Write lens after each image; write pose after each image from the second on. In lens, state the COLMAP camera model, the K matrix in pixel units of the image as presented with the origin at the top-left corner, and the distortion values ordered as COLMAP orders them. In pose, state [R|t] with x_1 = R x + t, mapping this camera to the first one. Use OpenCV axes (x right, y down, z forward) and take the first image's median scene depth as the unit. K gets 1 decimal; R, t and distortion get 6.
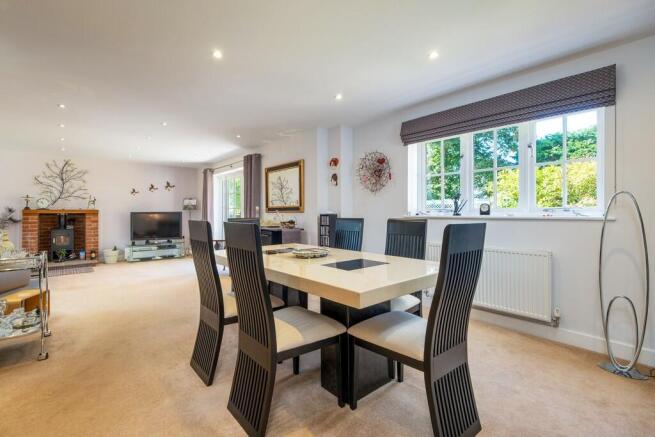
lens RADIAL K [[299.4, 0, 327.5], [0, 299.4, 218.5], [0, 0, 1]] dist [-0.000534, -0.000120]
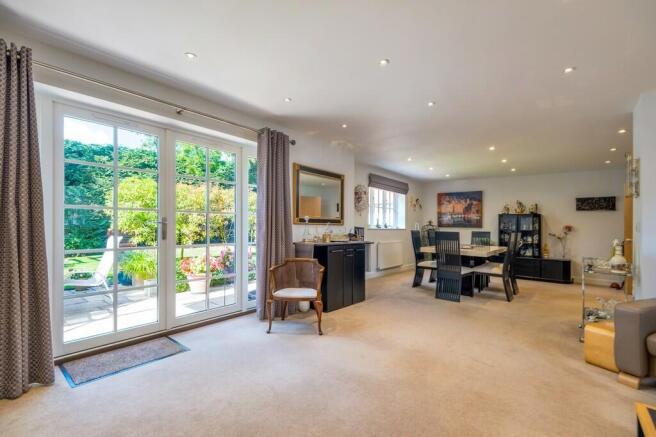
lens RADIAL K [[287.3, 0, 329.1], [0, 287.3, 223.6], [0, 0, 1]] dist [0.000908, 0.000028]
pose [[-0.174552, 0.012626, 0.984567, -0.774578], [0.004028, 0.999919, -0.012109, -0.011107], [-0.984640, 0.001852, -0.174589, 0.892597]]
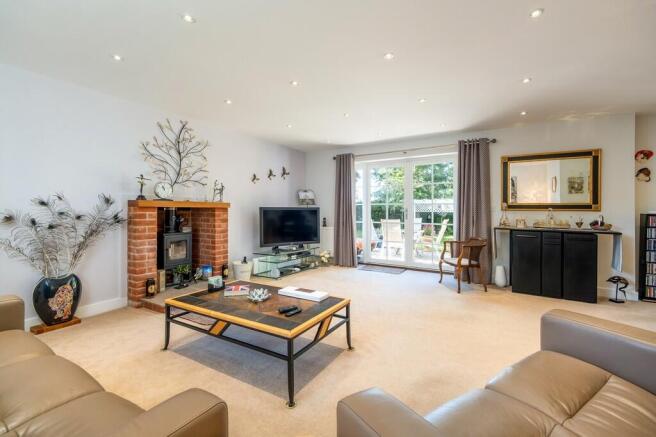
lens RADIAL K [[279.4, 0, 328.0], [0, 279.4, 218.5], [0, 0, 1]] dist [-0.000244, -0.000240]
pose [[0.949771, 0.003306, 0.312928, -0.774315], [-0.006191, 0.999947, 0.008225, -0.001095], [-0.312884, -0.009750, 0.949741, 0.355995]]
